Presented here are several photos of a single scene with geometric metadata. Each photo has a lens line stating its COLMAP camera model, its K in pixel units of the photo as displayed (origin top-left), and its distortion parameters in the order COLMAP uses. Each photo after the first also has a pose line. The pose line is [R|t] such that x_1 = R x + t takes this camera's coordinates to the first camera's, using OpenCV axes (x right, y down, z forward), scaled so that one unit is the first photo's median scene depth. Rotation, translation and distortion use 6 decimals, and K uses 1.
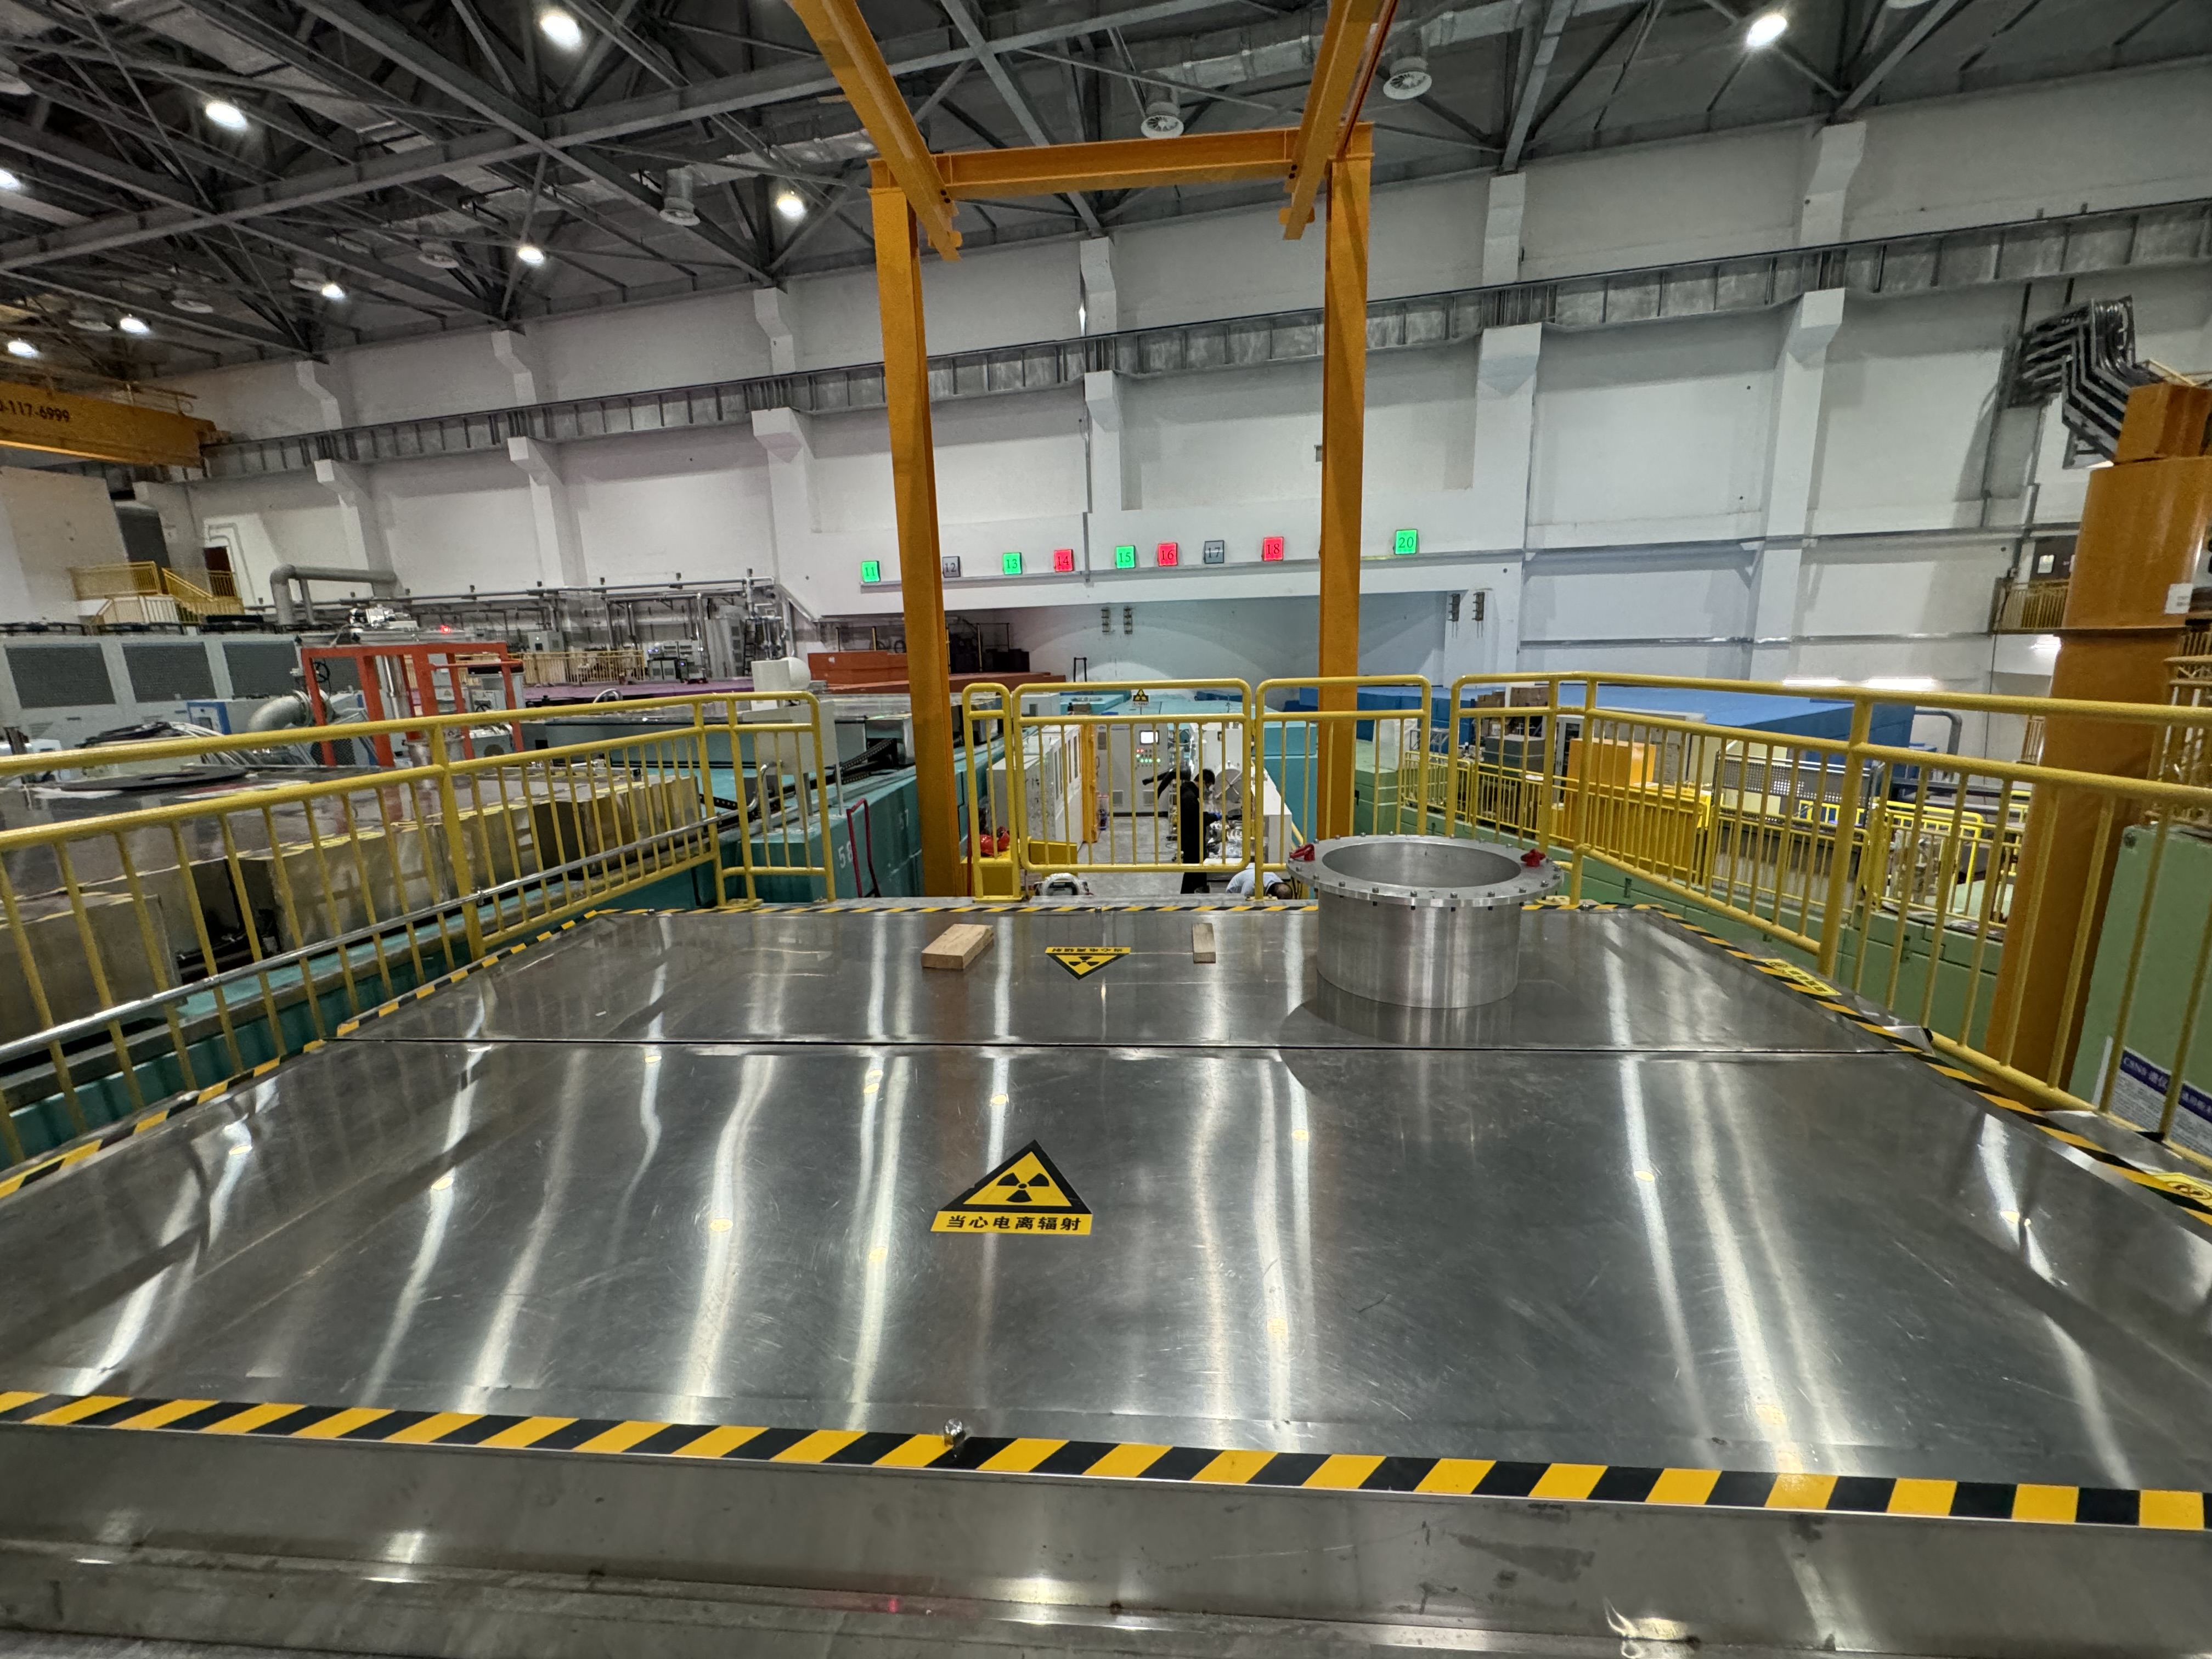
lens RADIAL K [[892.1, 0, 1094.6], [0, 892.1, 821.1], [0, 0, 1]] dist [-0.004970, 0.000389]
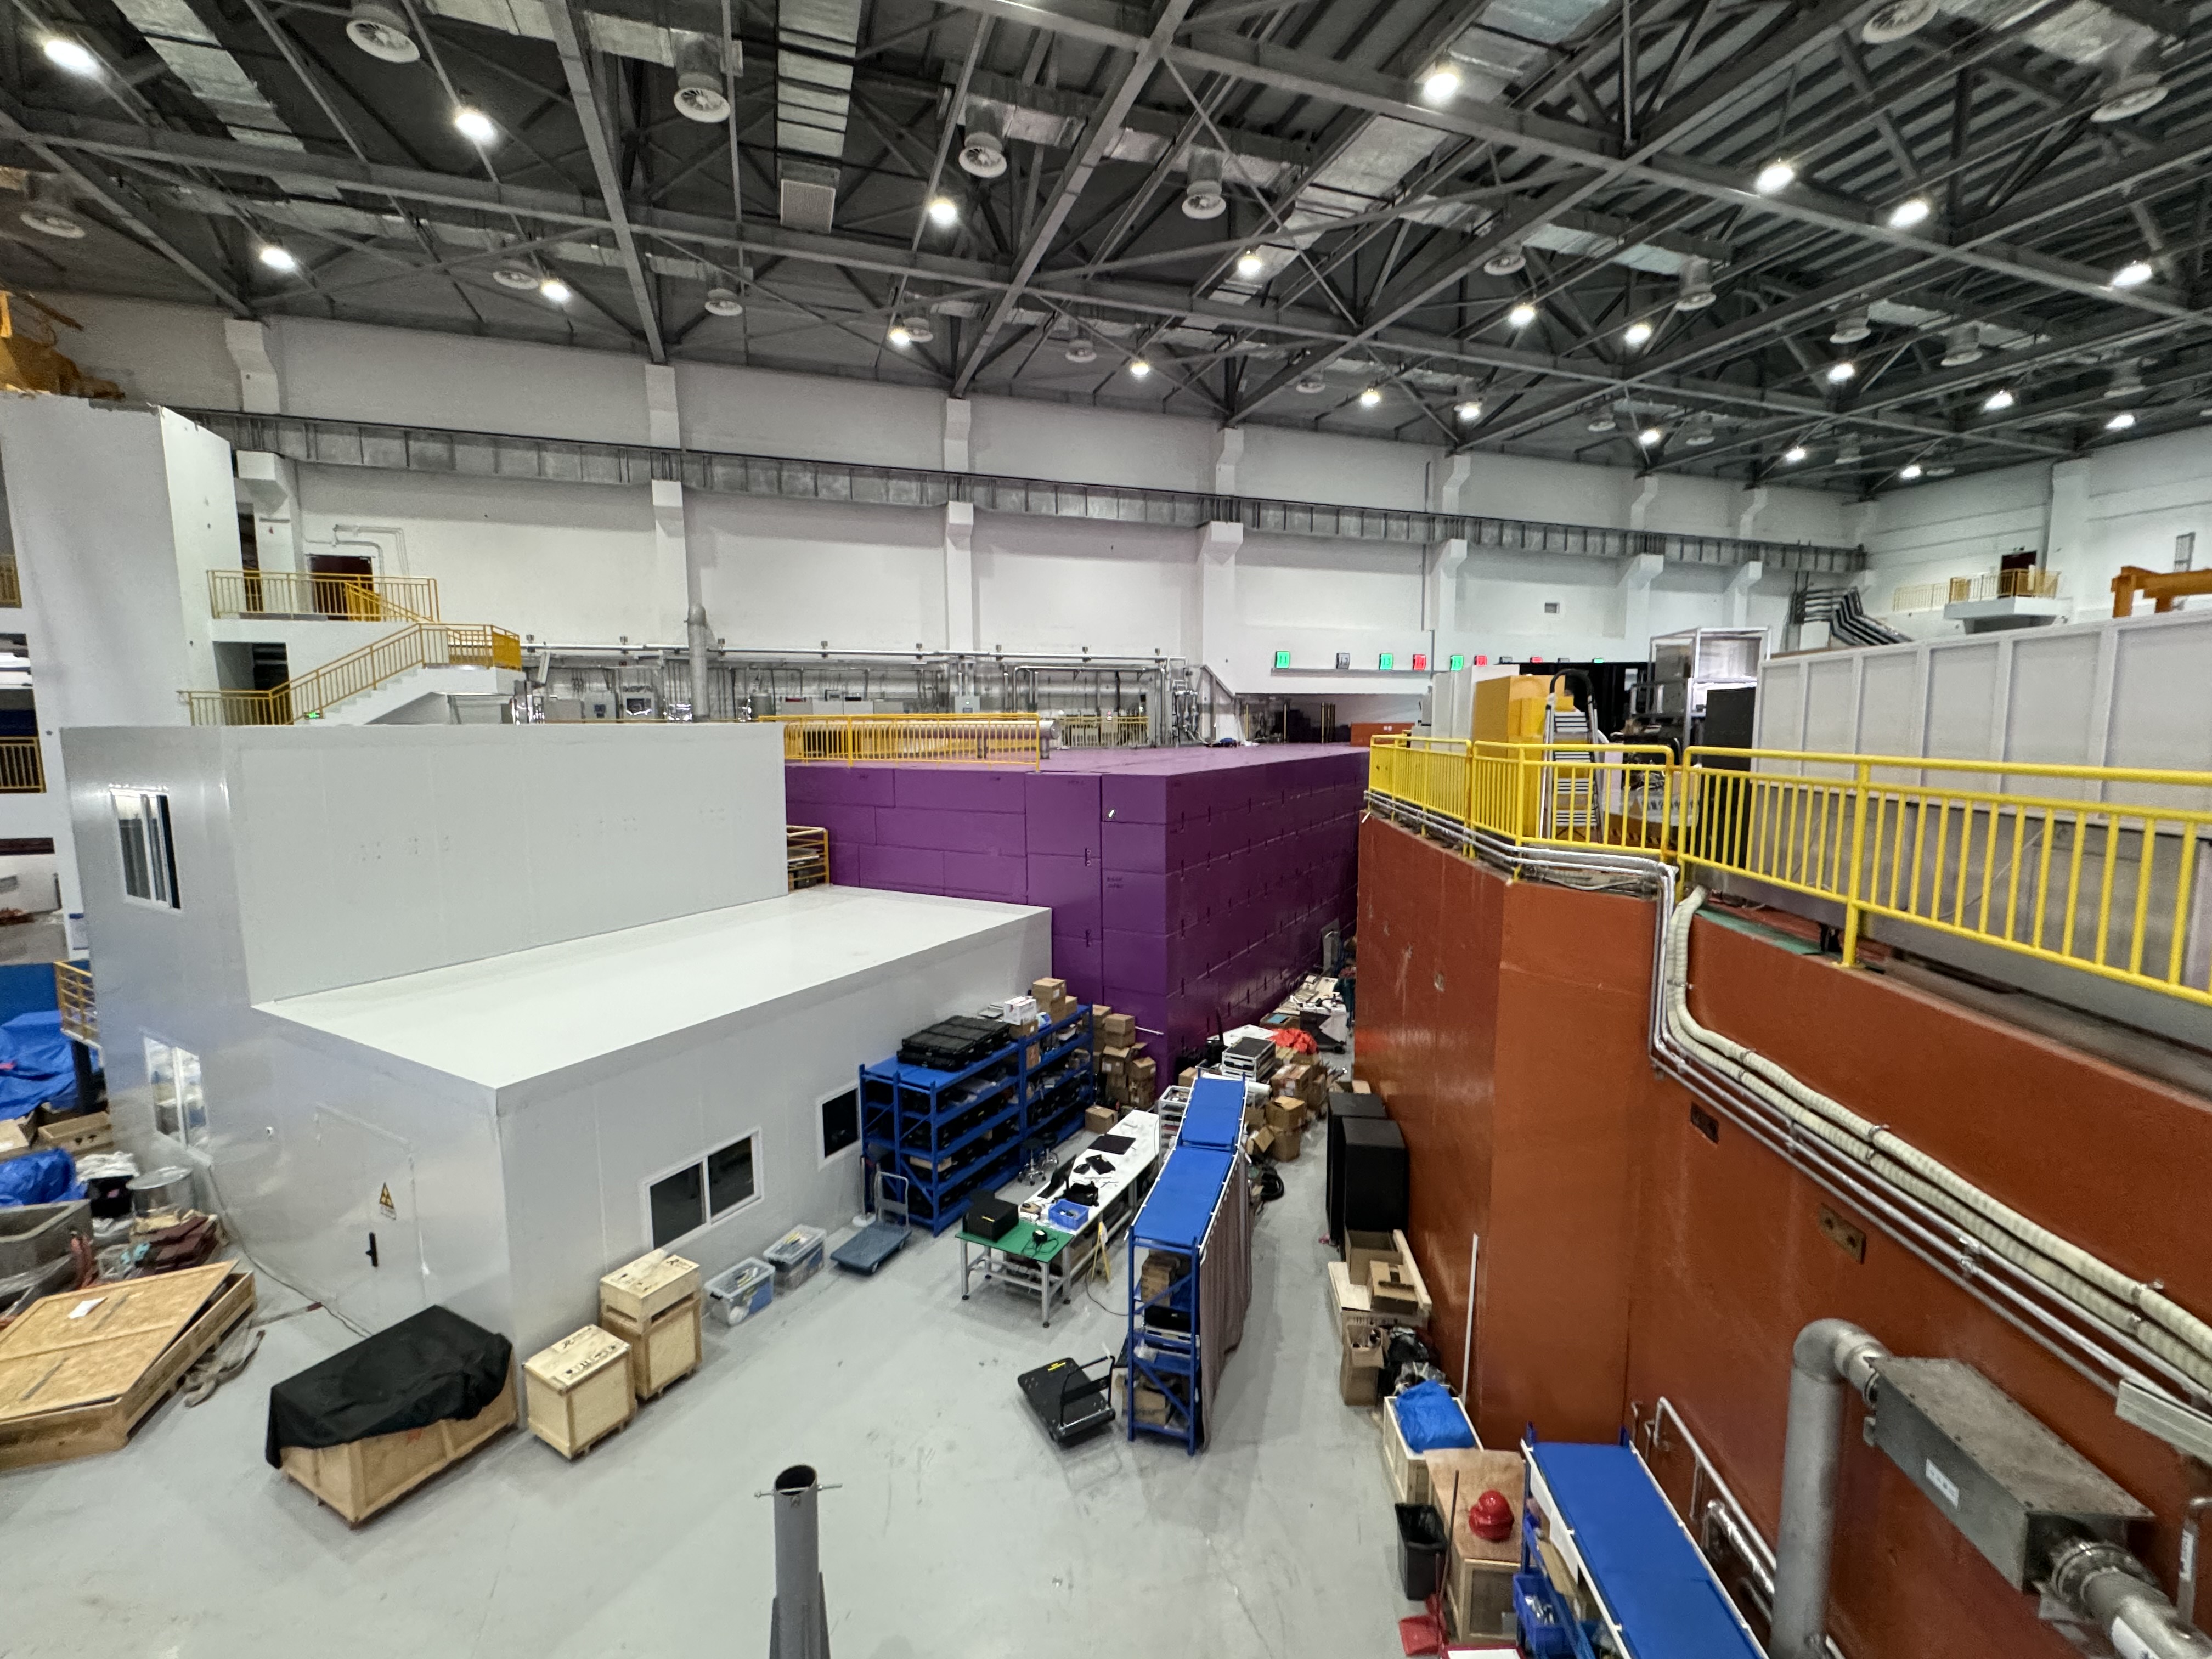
lens RADIAL K [[743.9, 0, 1035.9], [0, 743.9, 773.7], [0, 0, 1]] dist [-0.001477, -0.000109]
pose [[0.854629, -0.014860, 0.519026, -0.983612], [0.082316, 0.990827, -0.107174, -0.037891], [-0.512673, 0.134318, 0.848013, 0.295879]]
